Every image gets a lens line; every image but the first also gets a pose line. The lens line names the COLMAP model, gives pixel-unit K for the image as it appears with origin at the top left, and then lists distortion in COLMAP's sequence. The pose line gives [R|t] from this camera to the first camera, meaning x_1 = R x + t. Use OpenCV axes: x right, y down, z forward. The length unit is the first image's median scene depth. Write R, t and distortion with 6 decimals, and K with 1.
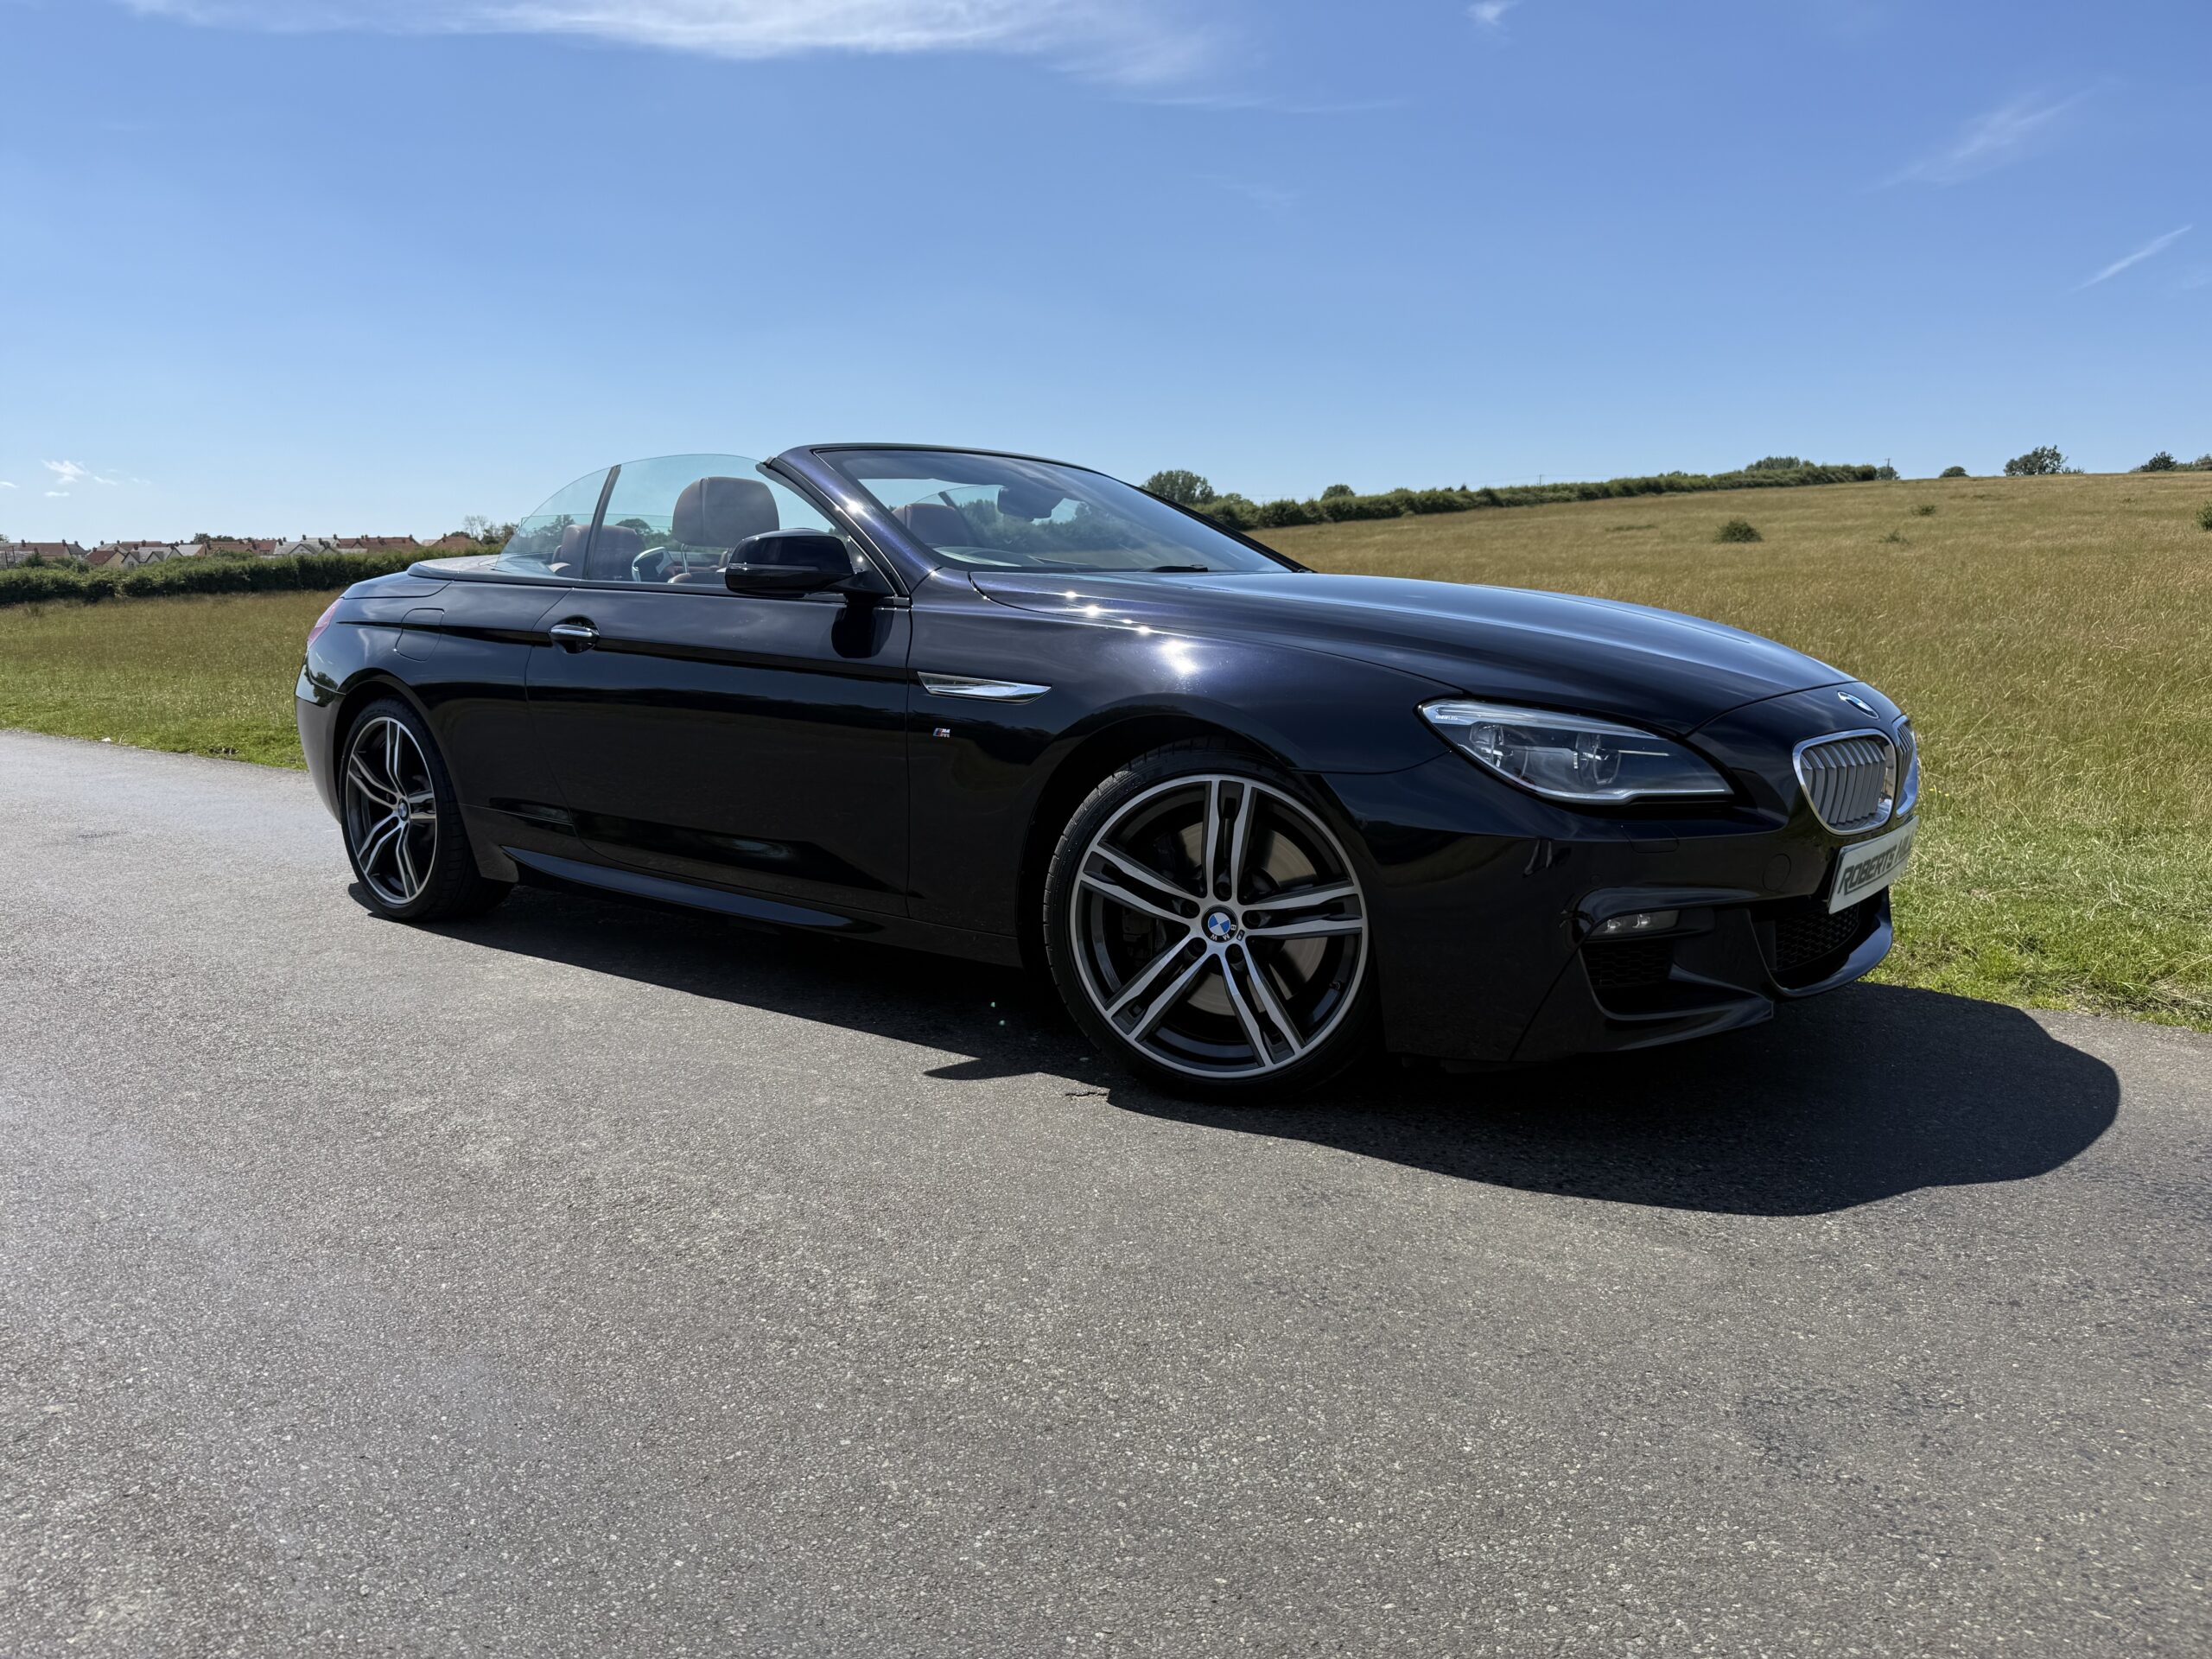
lens RADIAL K [[1521.9, 0, 1141.1], [0, 1521.9, 830.6], [0, 0, 1]] dist [0.156675, -0.182795]
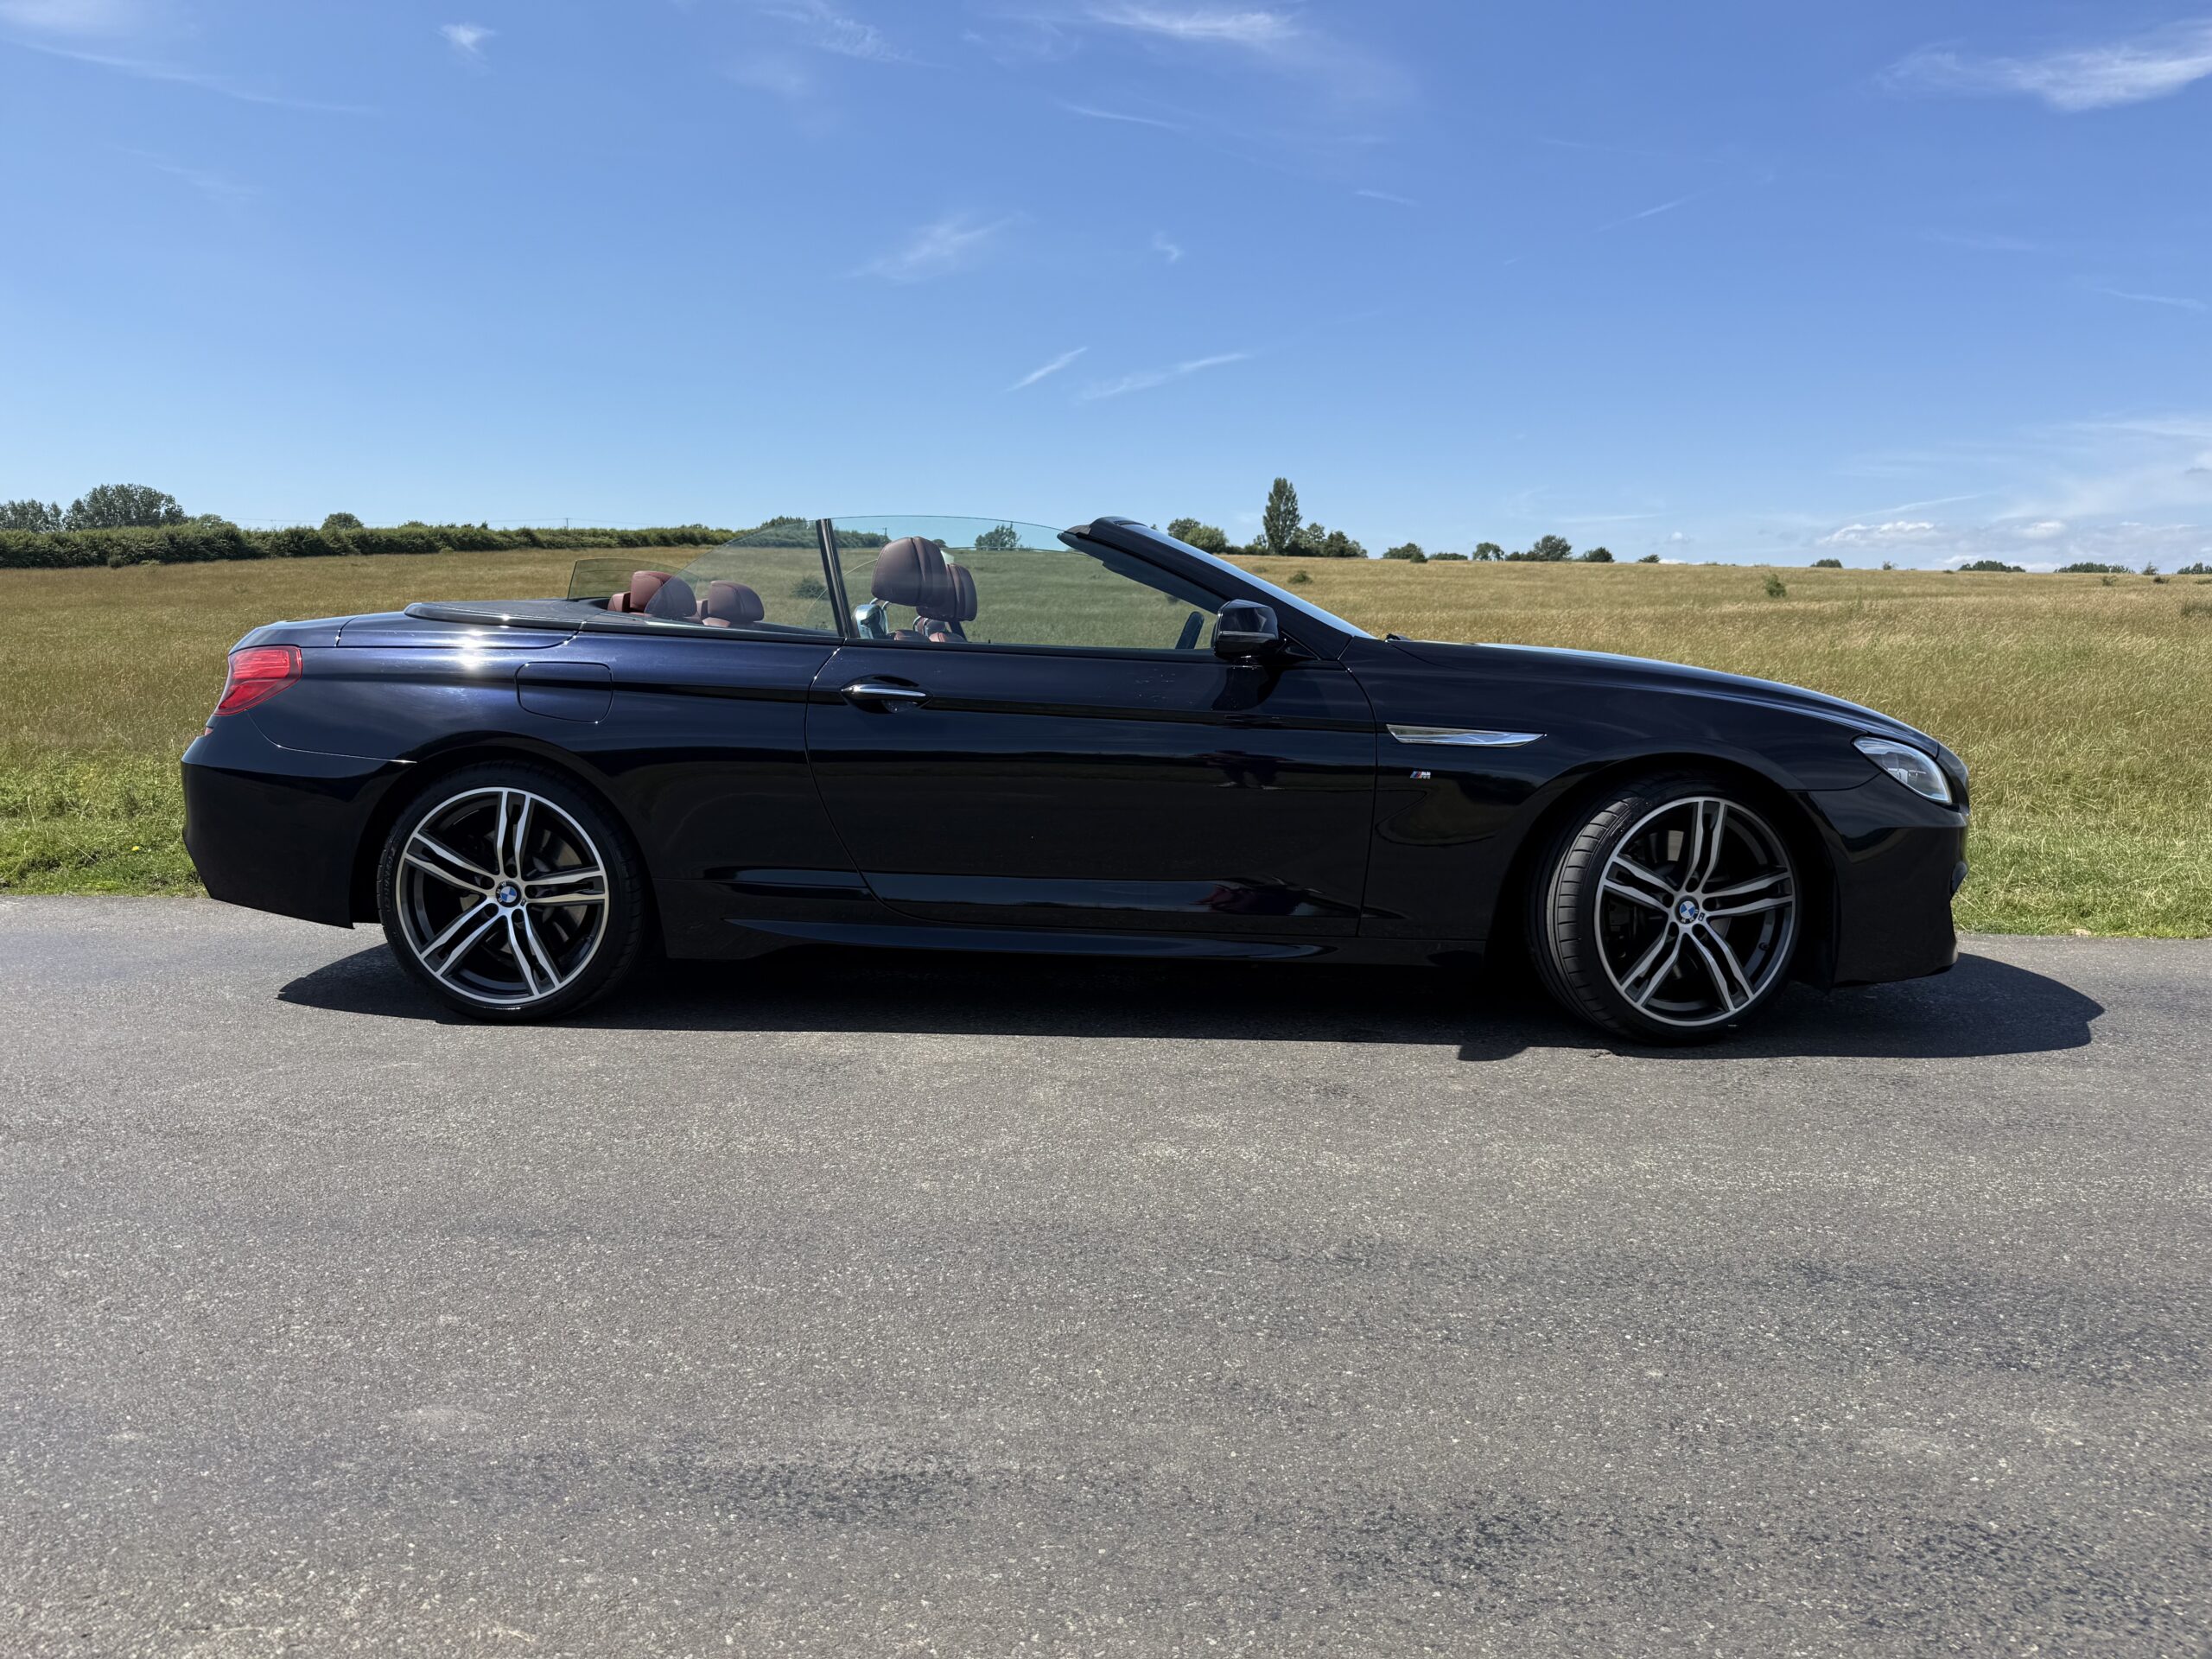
lens RADIAL K [[1567.7, 0, 1099.0], [0, 1567.7, 873.9], [0, 0, 1]] dist [0.007559, -0.020545]
pose [[0.827434, -0.066022, 0.557668, -0.696948], [0.068604, 0.997511, 0.016304, -0.016807], [-0.557357, 0.024768, 0.829904, 0.094709]]
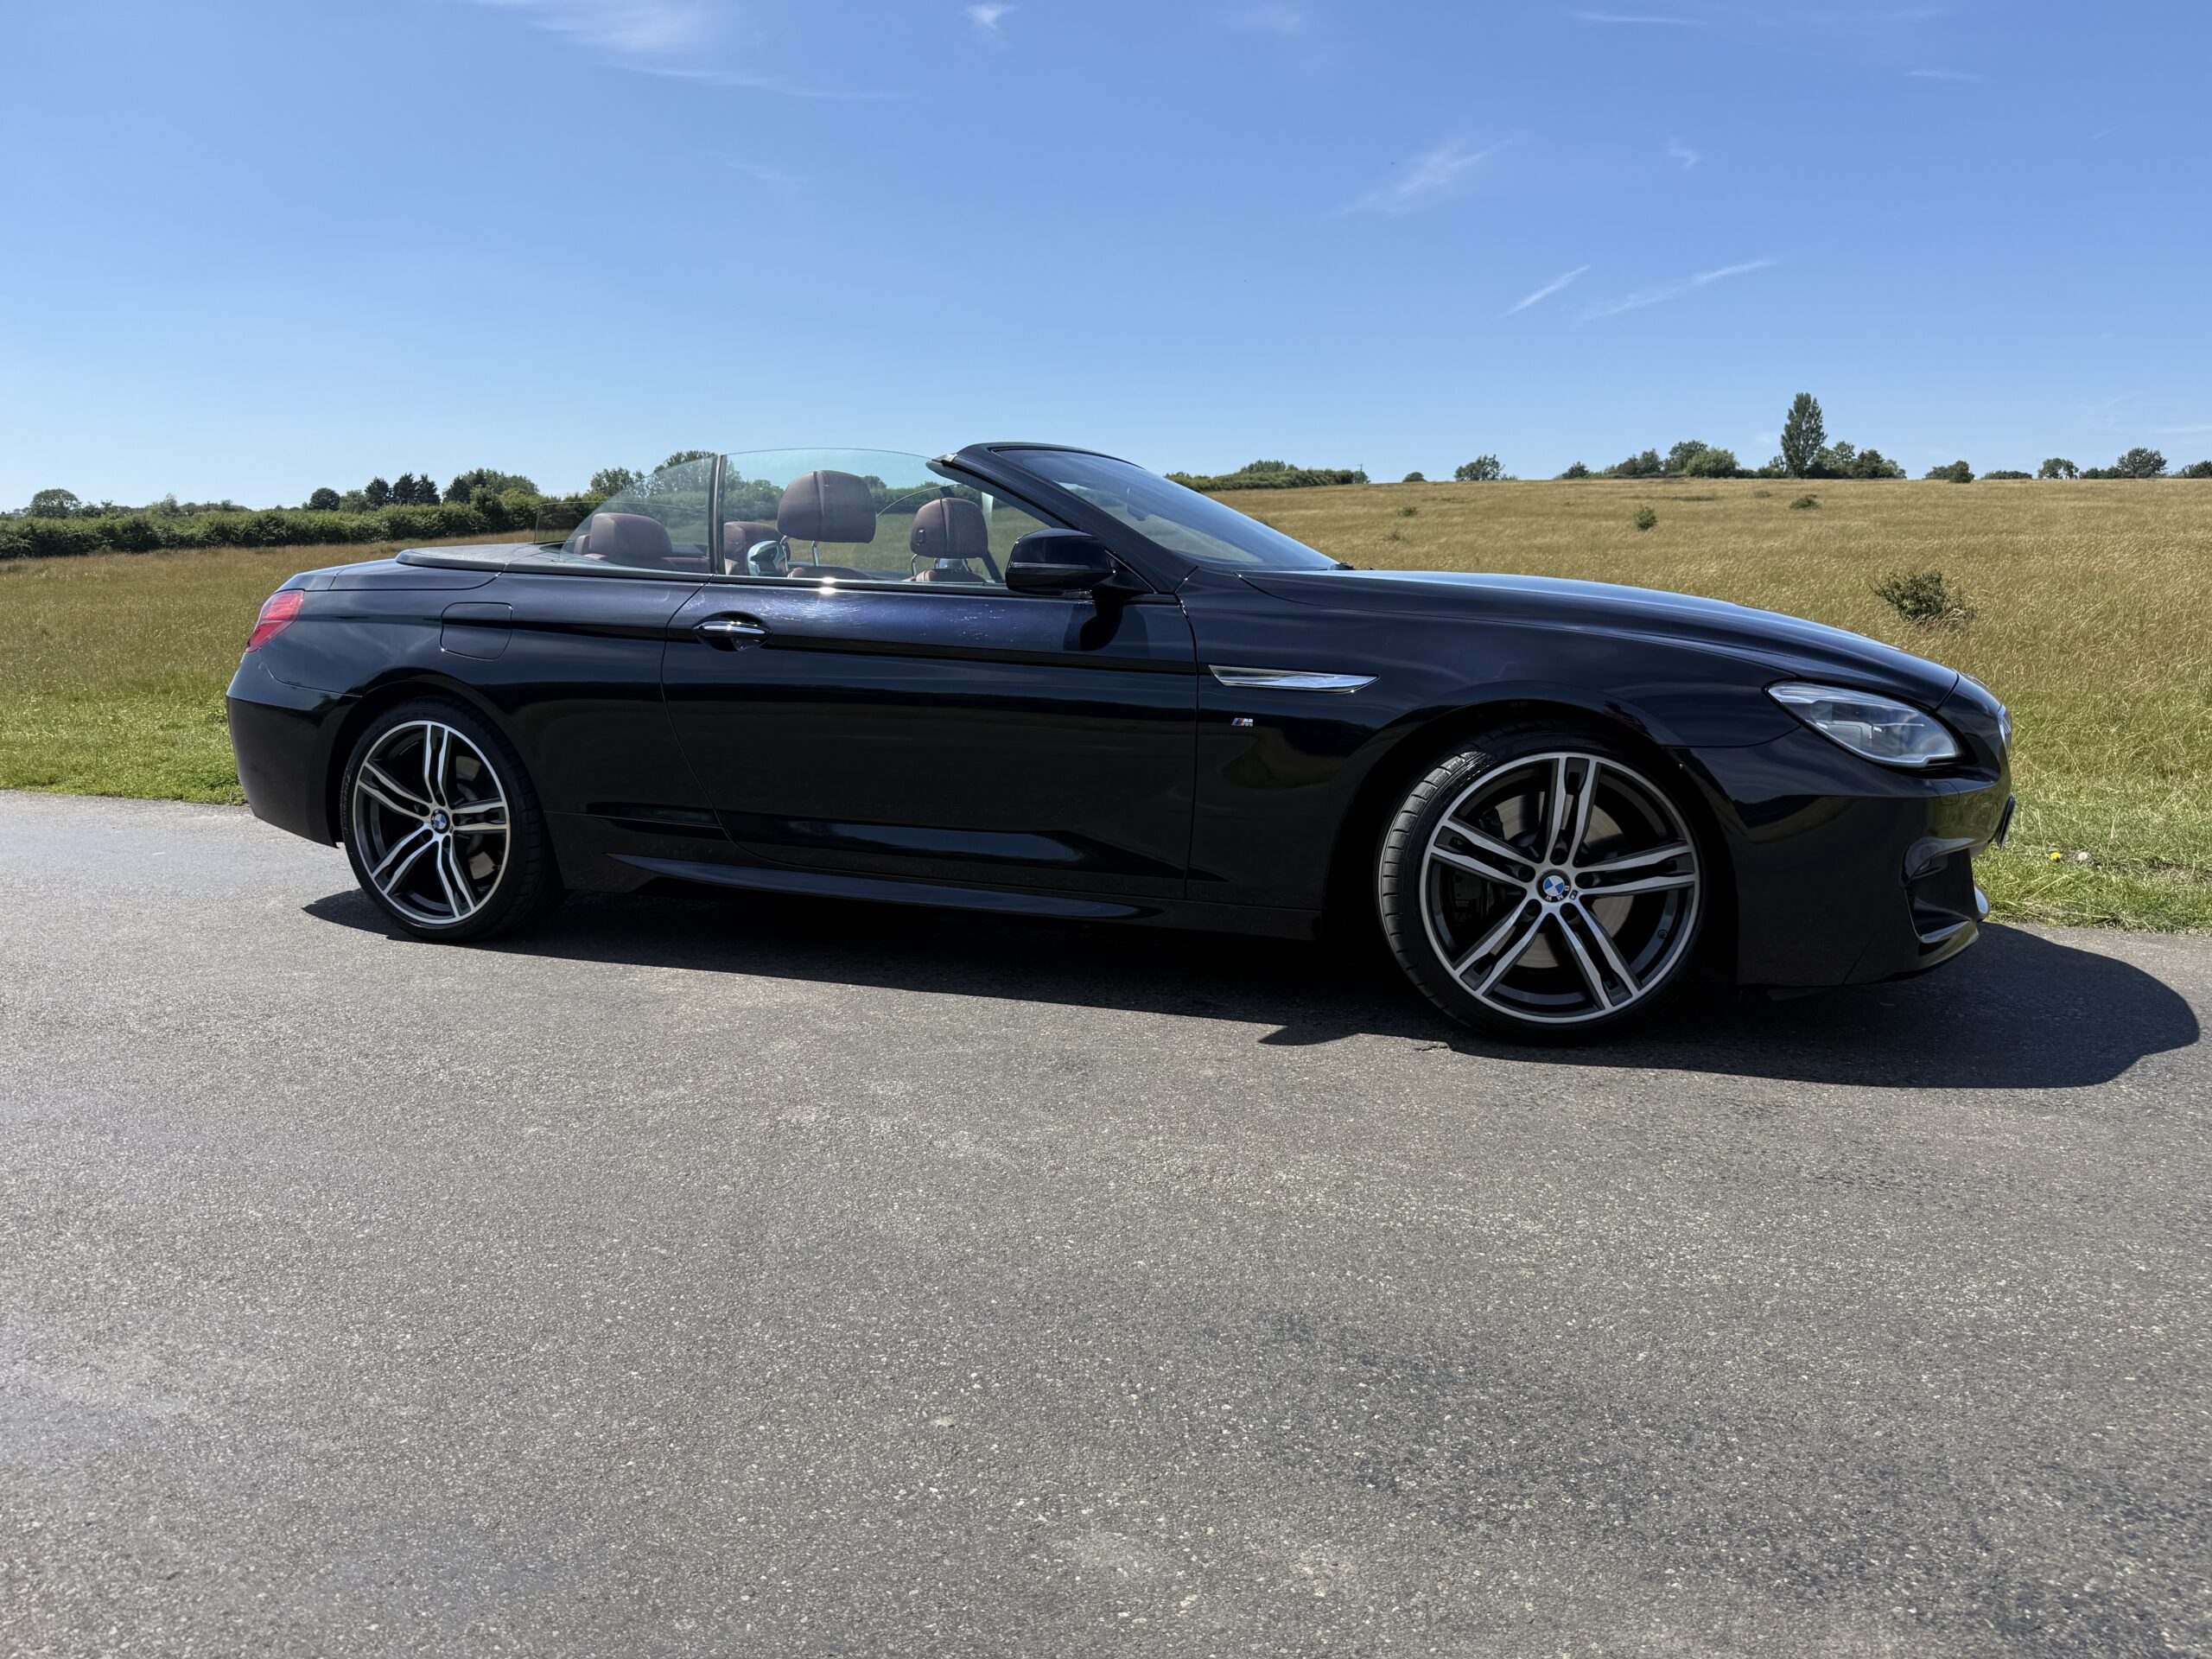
lens RADIAL K [[1570.4, 0, 1106.0], [0, 1570.4, 829.5], [0, 0, 1]] dist [0.009959, -0.068710]
pose [[0.958295, -0.040997, 0.282825, -0.362855], [0.039391, 0.999159, 0.011362, -0.003799], [-0.283053, 0.000252, 0.959104, -0.007717]]
